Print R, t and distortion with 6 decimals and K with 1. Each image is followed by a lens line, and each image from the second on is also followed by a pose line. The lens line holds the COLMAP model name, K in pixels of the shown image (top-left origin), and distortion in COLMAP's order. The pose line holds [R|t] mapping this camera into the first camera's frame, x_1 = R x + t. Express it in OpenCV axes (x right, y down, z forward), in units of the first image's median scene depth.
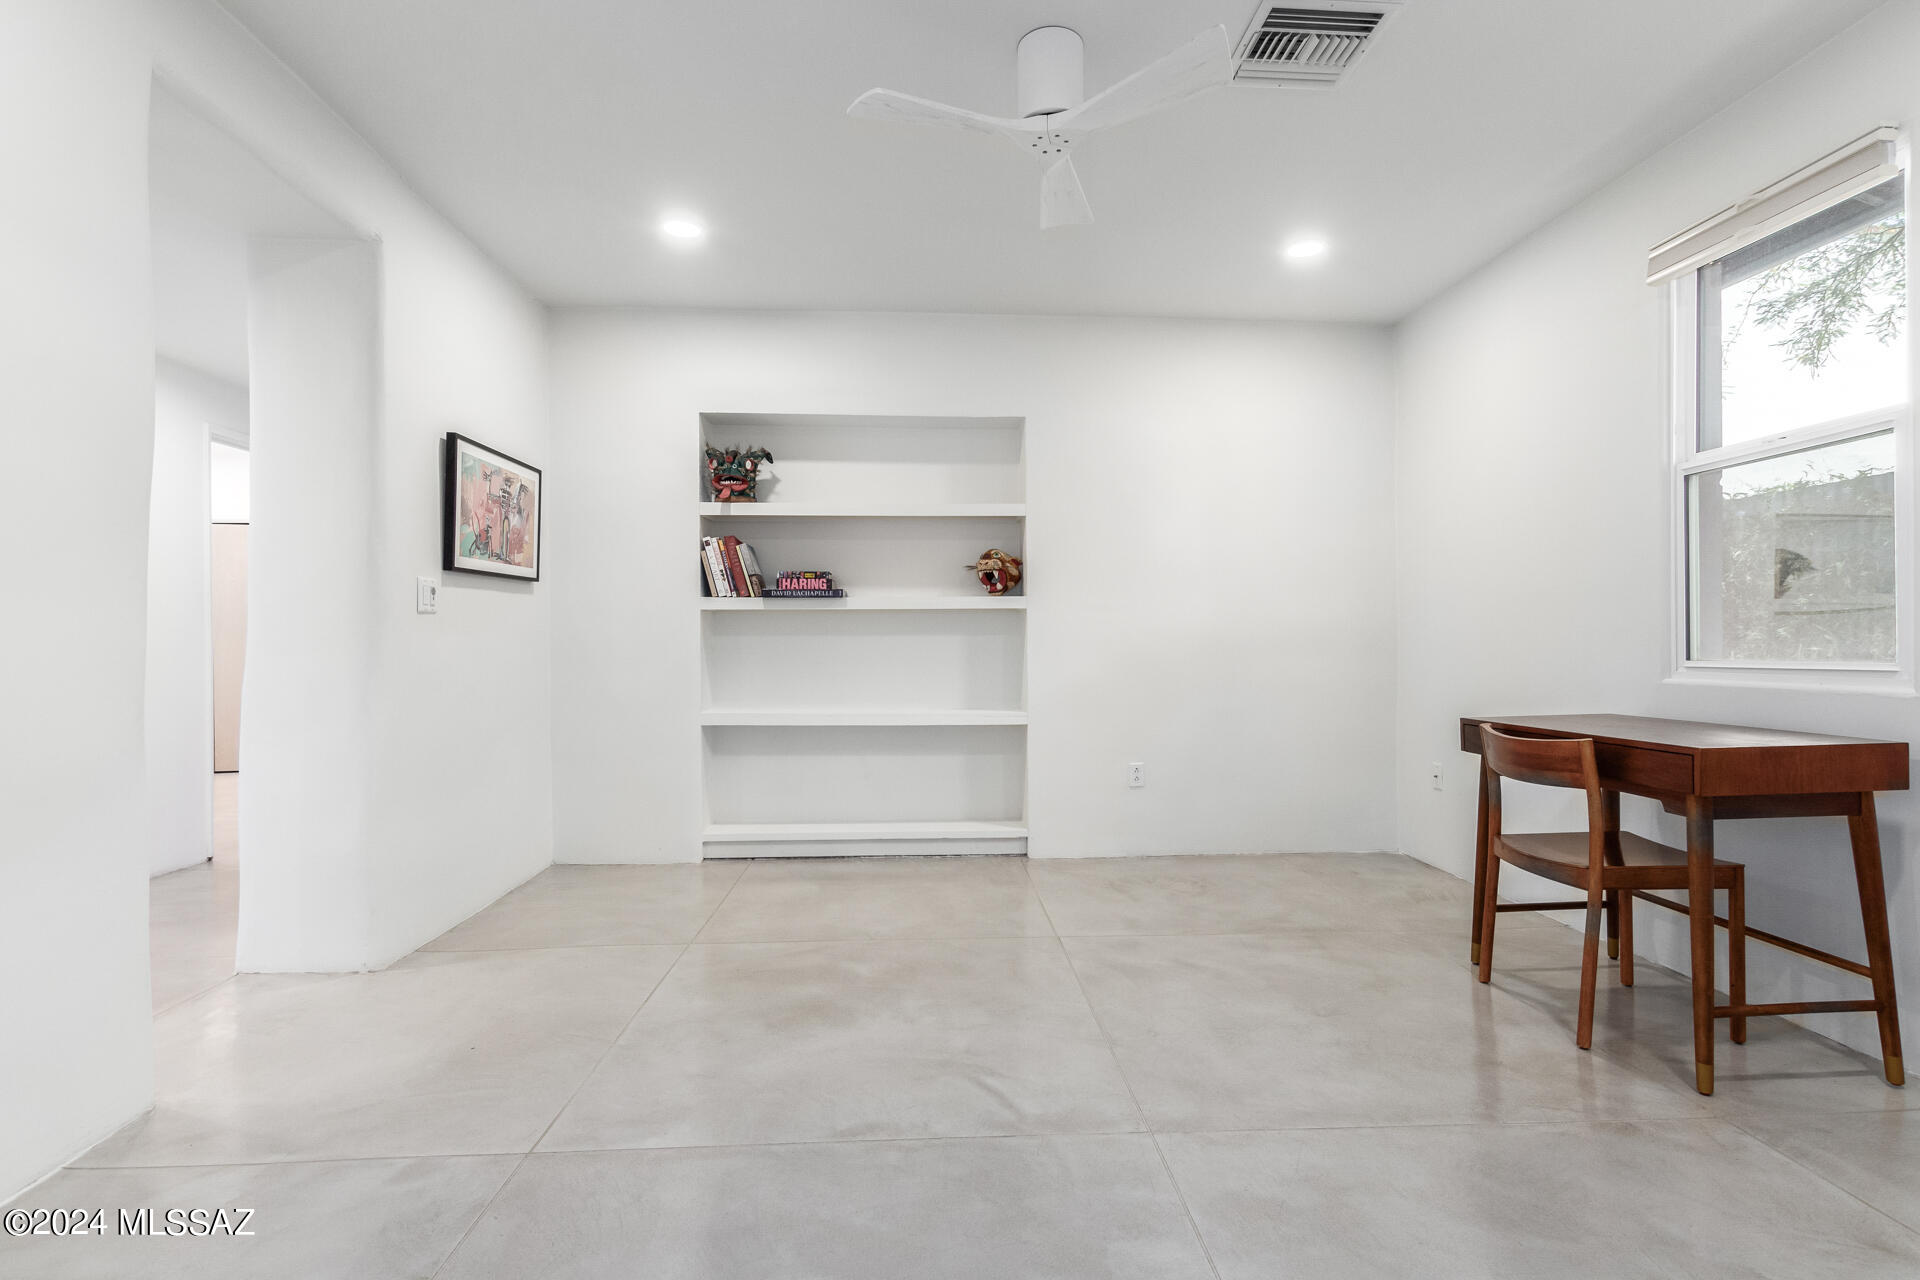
lens RADIAL K [[924.4, 0, 968.3], [0, 924.4, 648.4], [0, 0, 1]] dist [0.020090, 0.000706]
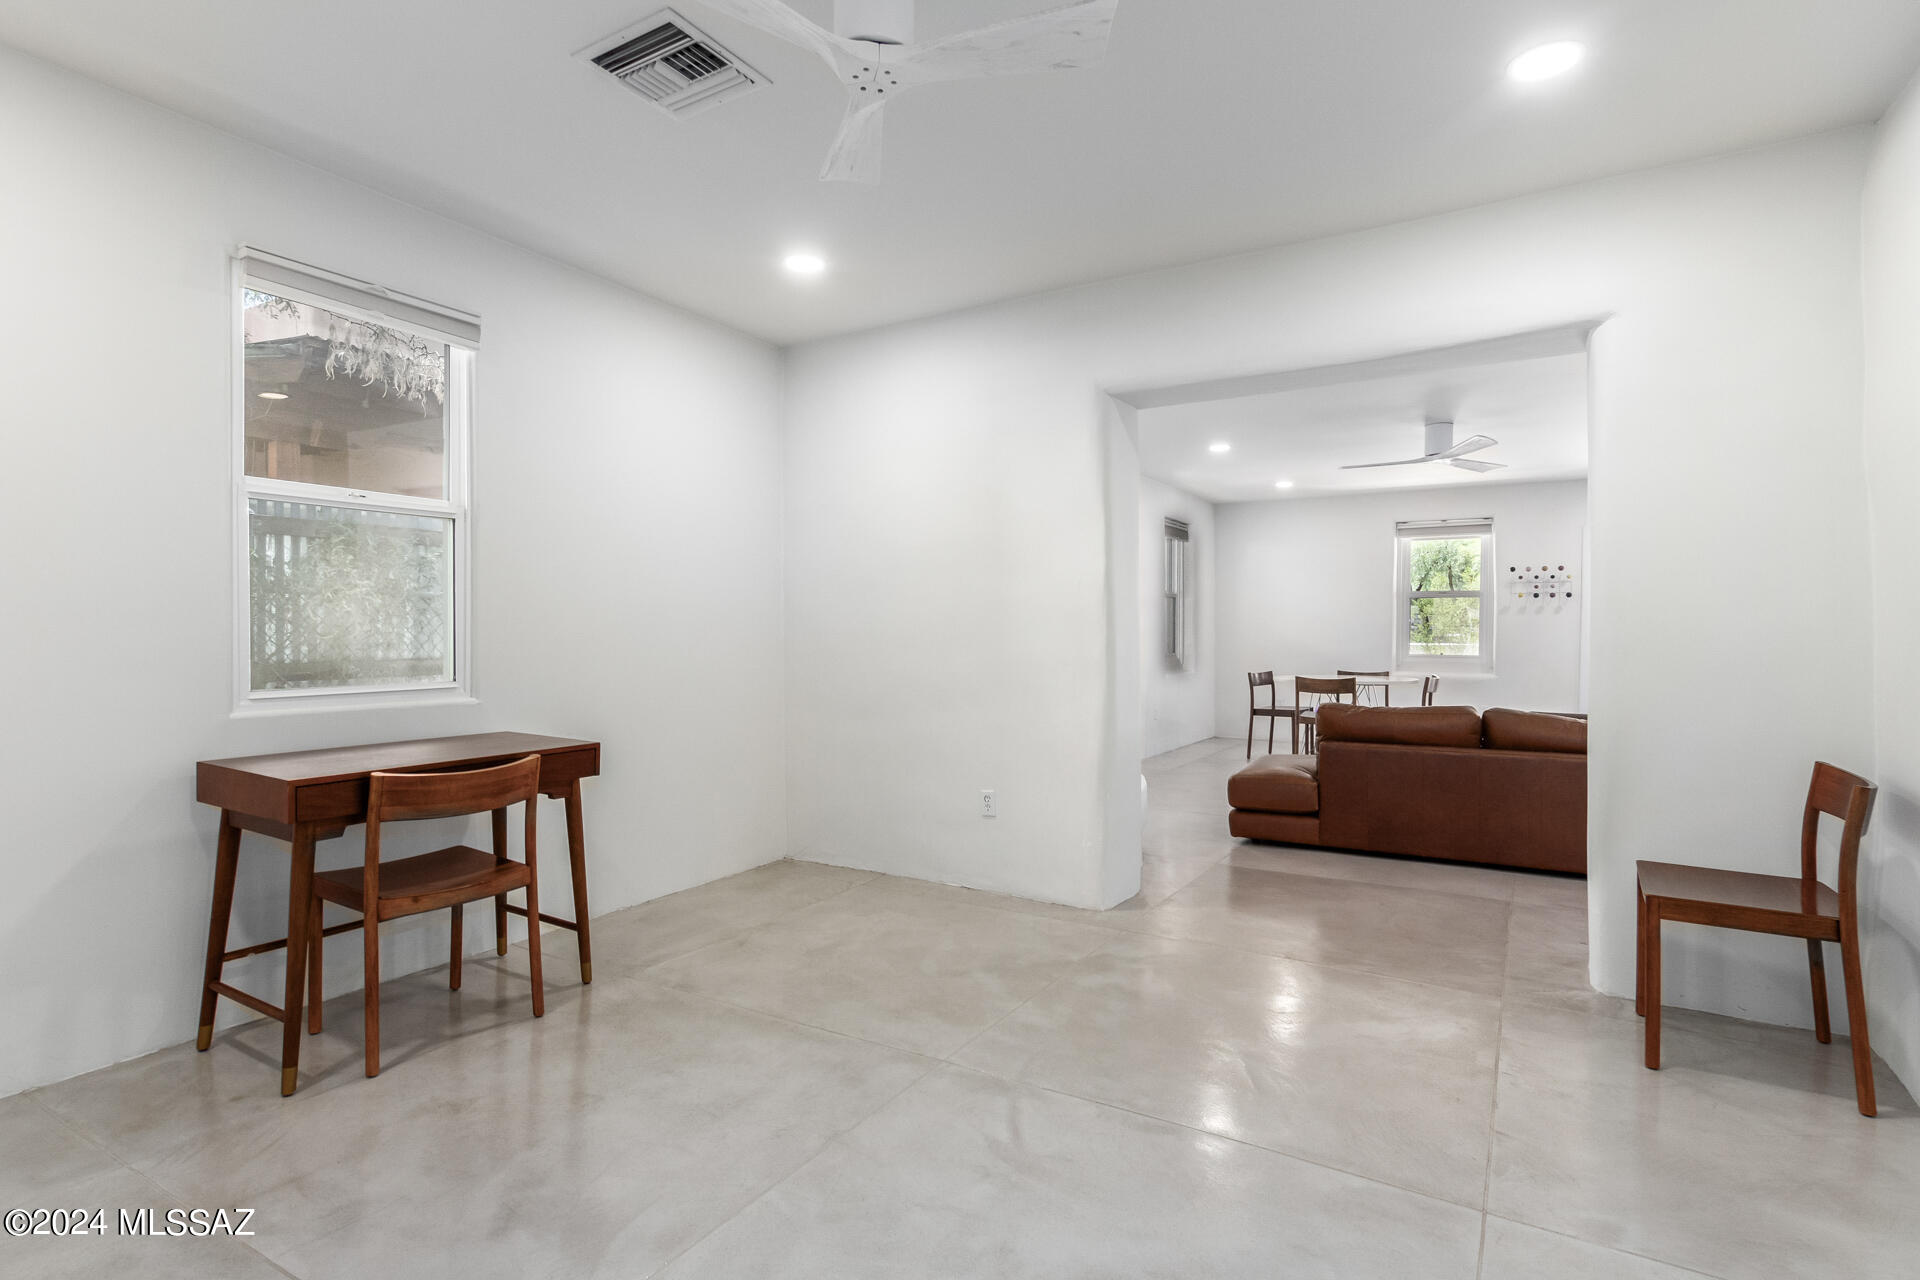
lens RADIAL K [[924.4, 0, 968.3], [0, 924.4, 648.4], [0, 0, 1]] dist [0.020090, 0.000706]
pose [[-0.827788, -0.007927, 0.560985, -0.447463], [0.002028, 0.999851, 0.017120, -0.056319], [-0.561038, 0.015310, -0.827649, 1.668143]]
